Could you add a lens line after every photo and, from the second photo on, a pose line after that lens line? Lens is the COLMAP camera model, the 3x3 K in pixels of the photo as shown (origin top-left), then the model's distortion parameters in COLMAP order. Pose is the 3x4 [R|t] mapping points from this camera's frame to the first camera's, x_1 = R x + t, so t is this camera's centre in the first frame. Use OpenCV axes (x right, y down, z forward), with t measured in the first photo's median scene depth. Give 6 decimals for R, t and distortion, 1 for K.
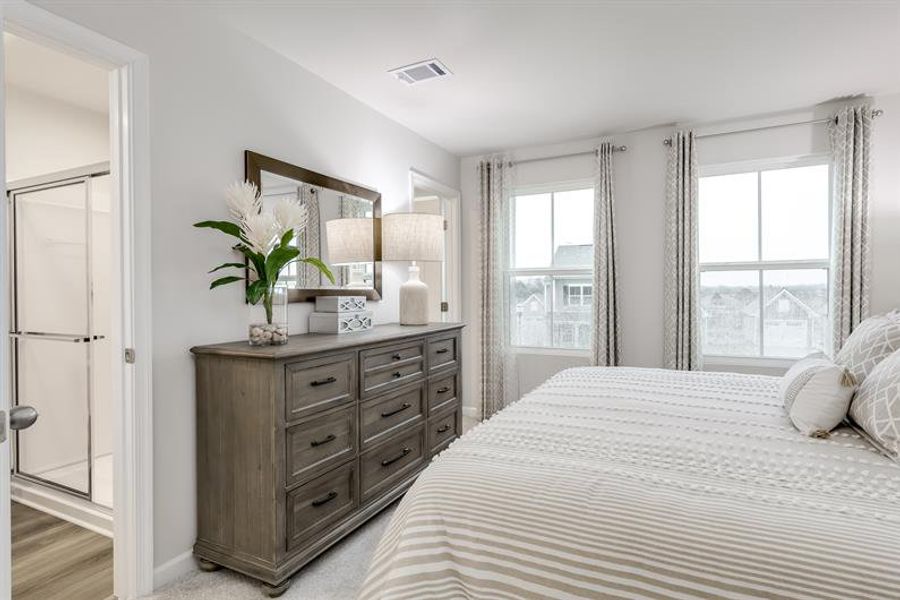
lens RADIAL K [[456.5, 0, 461.3], [0, 456.5, 294.9], [0, 0, 1]] dist [0.001182, -0.000717]
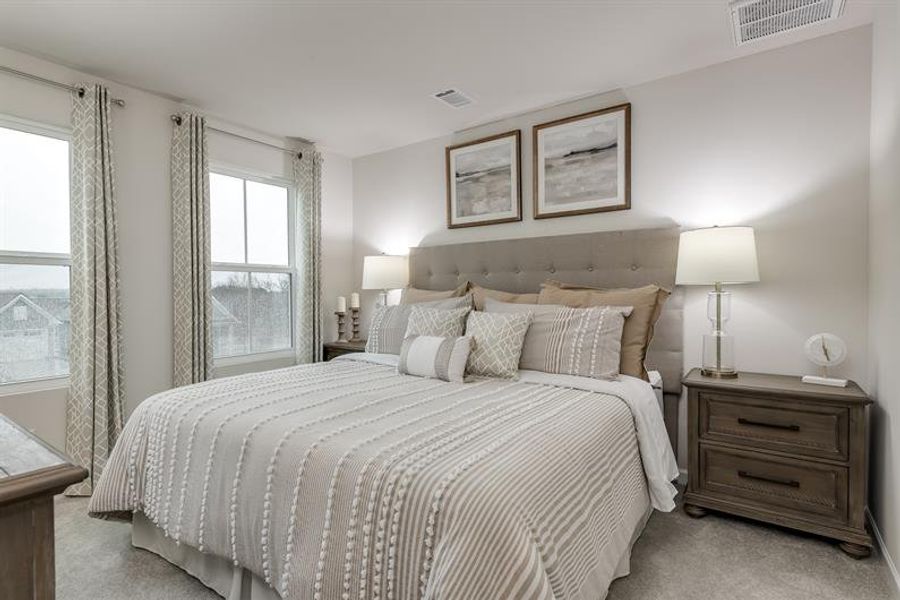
lens RADIAL K [[456.5, 0, 461.3], [0, 456.5, 294.9], [0, 0, 1]] dist [0.001182, -0.000717]
pose [[0.175115, 0.001702, 0.984547, -0.296920], [0.010747, 0.999936, -0.003640, 0.008095], [-0.984489, 0.011218, 0.175085, 0.310564]]
